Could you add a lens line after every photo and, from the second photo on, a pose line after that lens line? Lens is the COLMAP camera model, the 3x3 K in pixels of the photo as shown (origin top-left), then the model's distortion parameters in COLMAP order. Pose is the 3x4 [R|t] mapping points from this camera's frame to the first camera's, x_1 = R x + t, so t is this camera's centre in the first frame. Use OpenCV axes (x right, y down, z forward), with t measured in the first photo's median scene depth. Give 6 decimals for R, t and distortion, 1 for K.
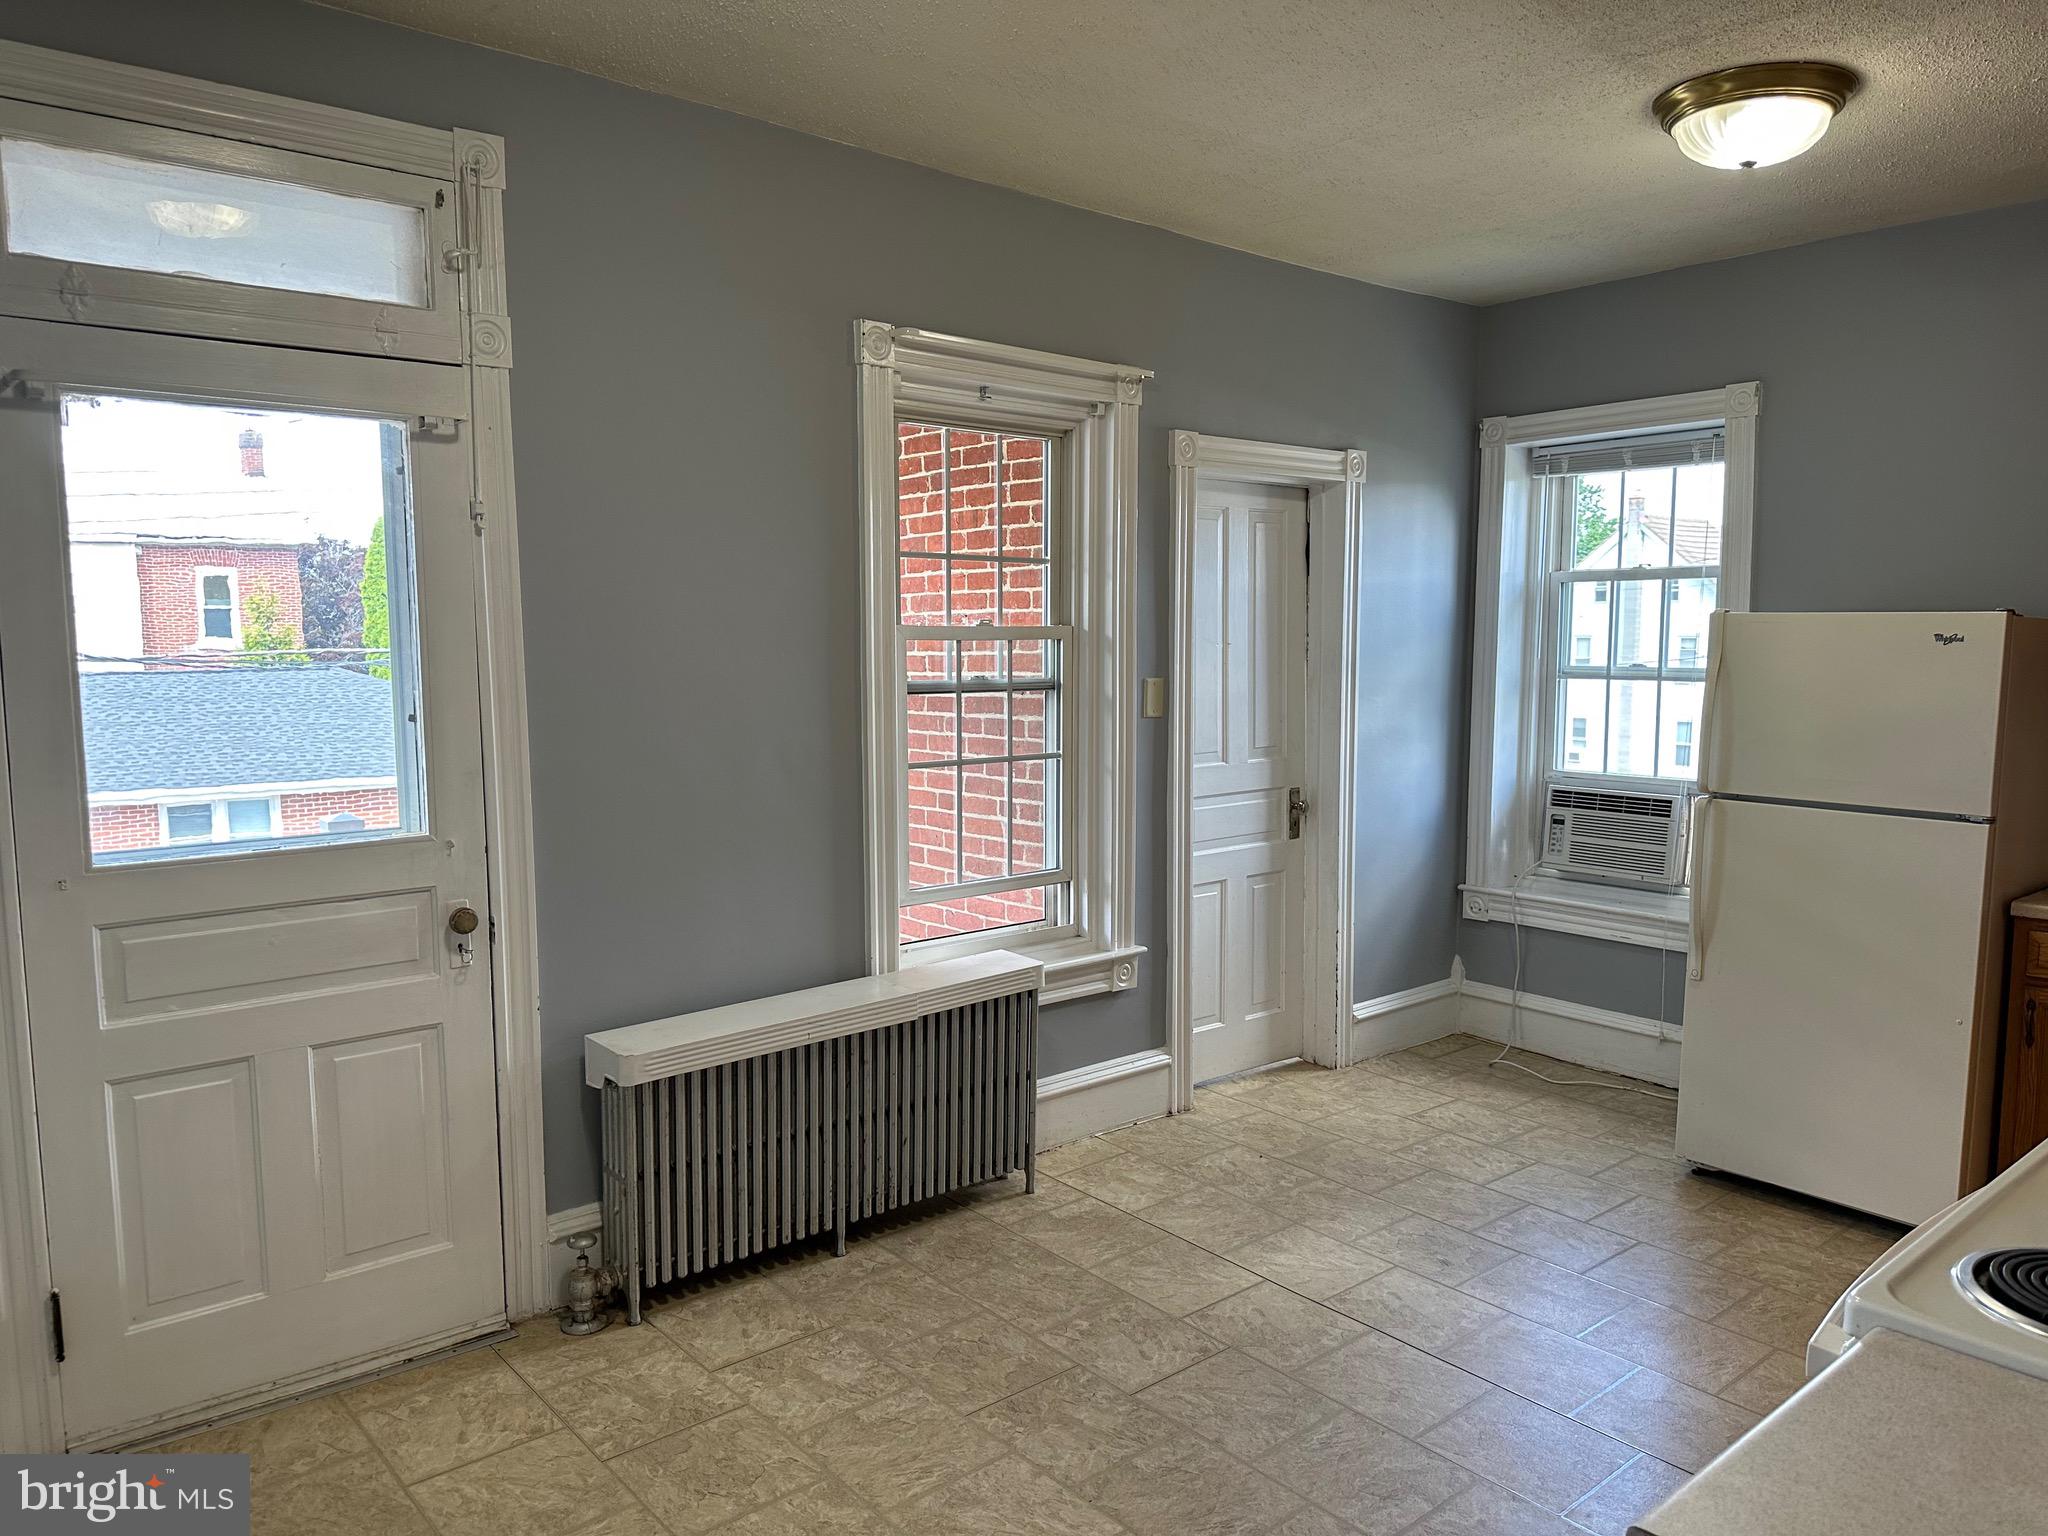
lens RADIAL K [[1434.9, 0, 1024.0], [0, 1434.9, 768.0], [0, 0, 1]] dist [-0.002965, -0.000798]
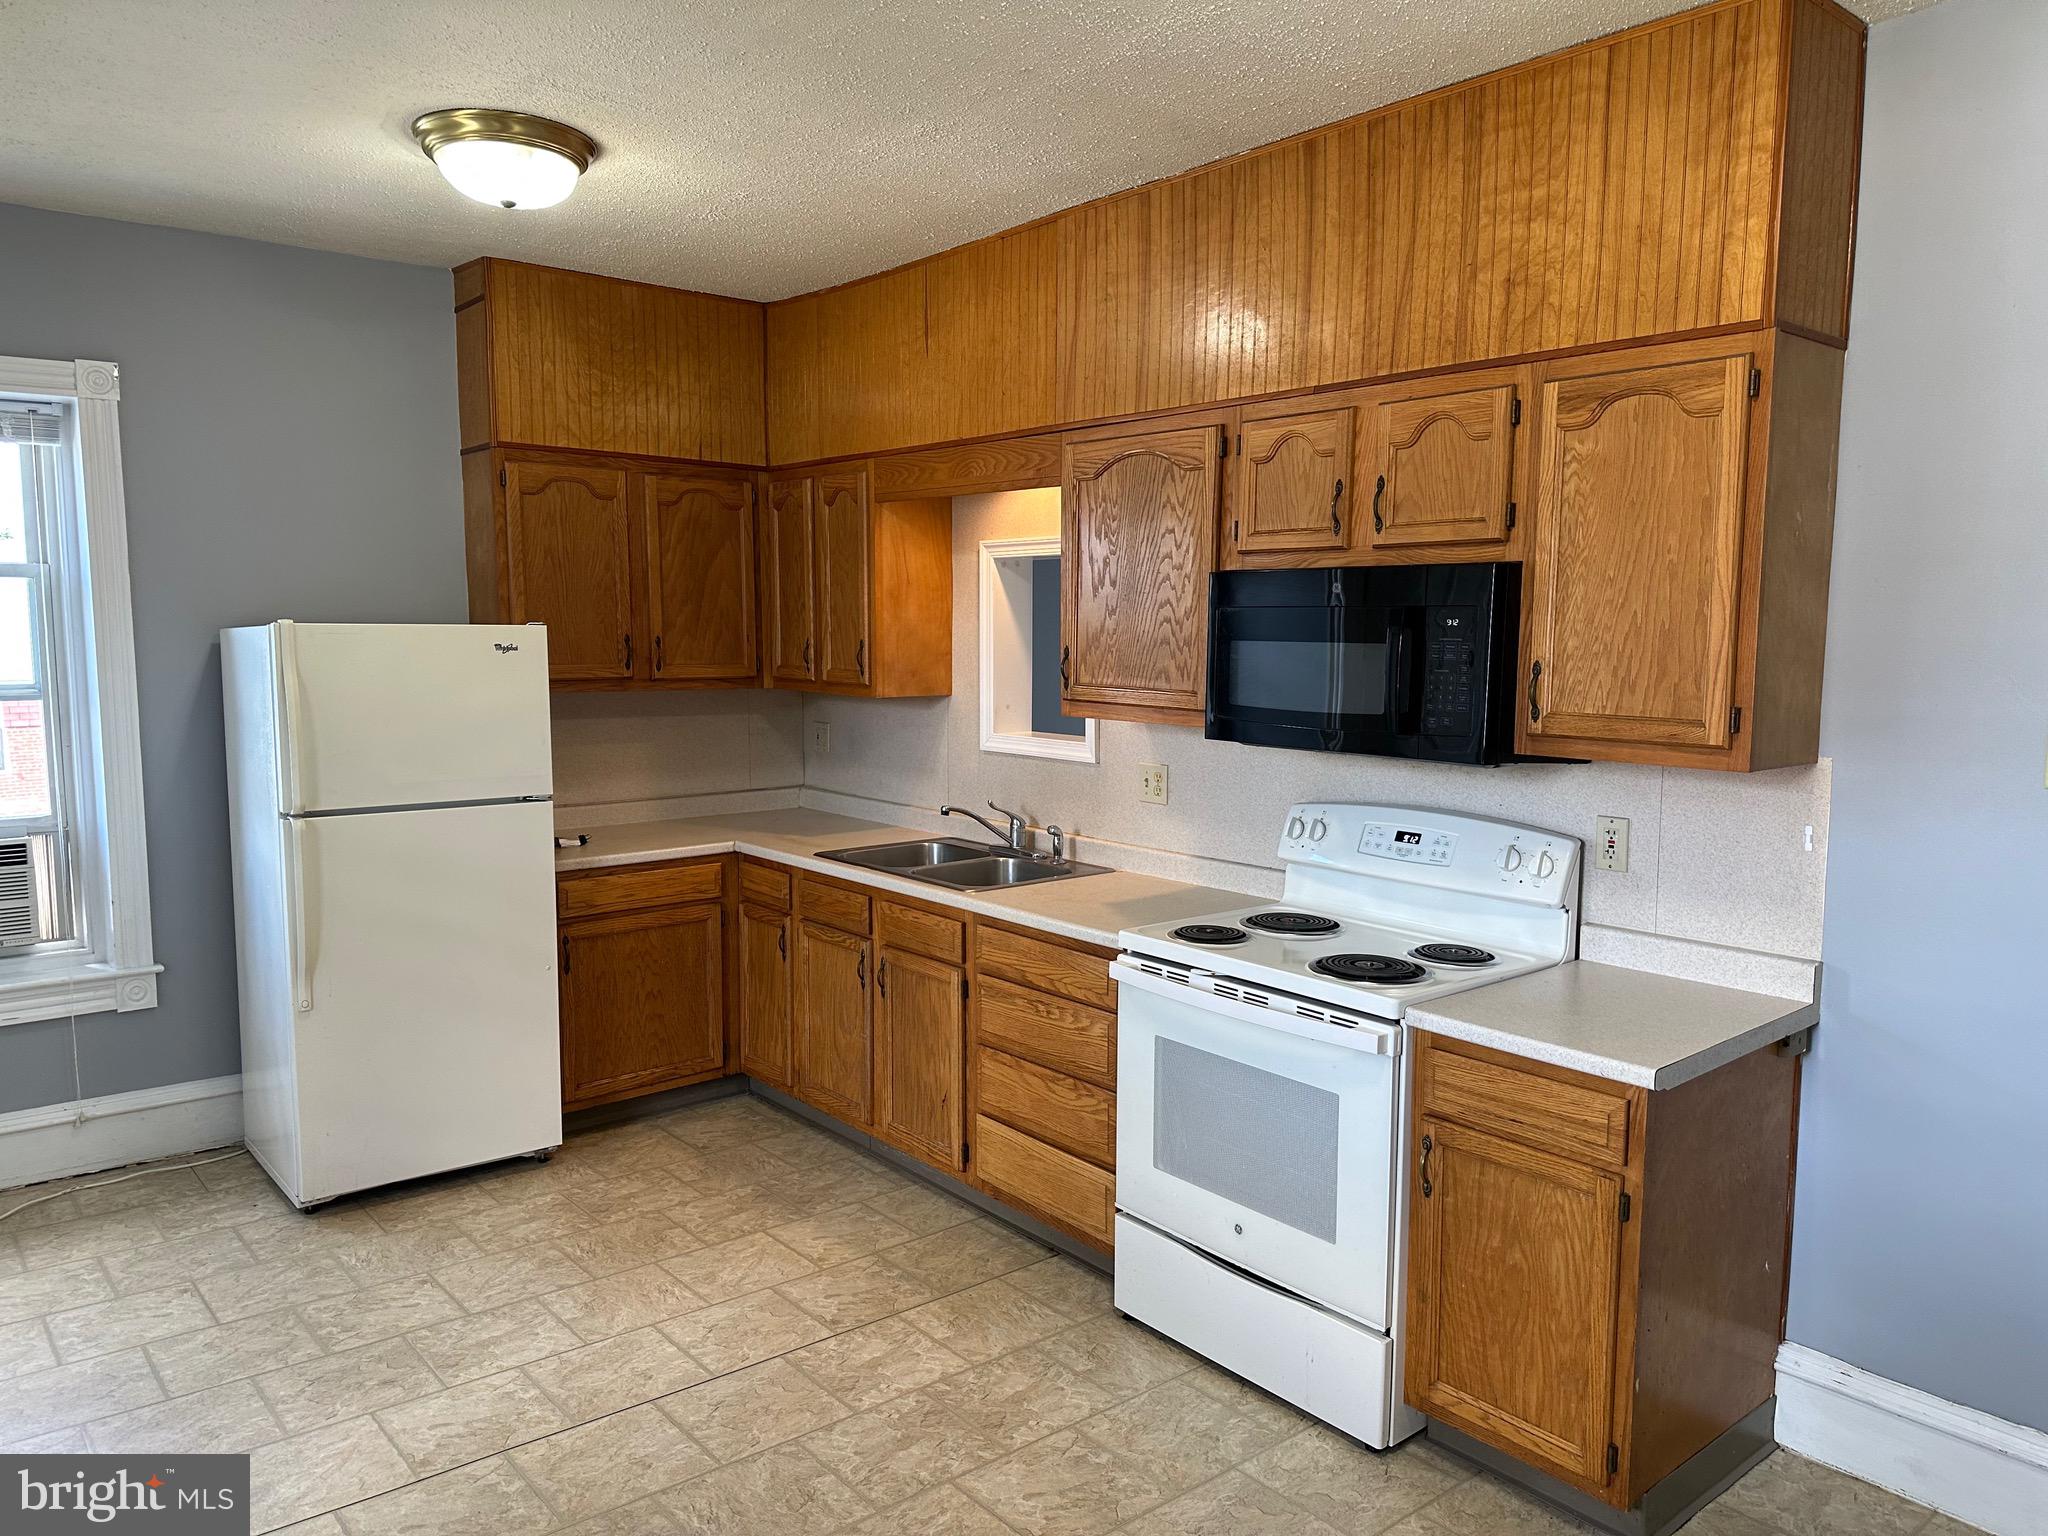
lens RADIAL K [[1434.9, 0, 1024.0], [0, 1434.9, 768.0], [0, 0, 1]] dist [-0.002965, -0.000798]
pose [[0.010920, -0.099678, 0.994960, -0.520015], [0.093488, 0.990763, 0.098231, -0.068745], [-0.995561, 0.091944, 0.020138, 0.567097]]
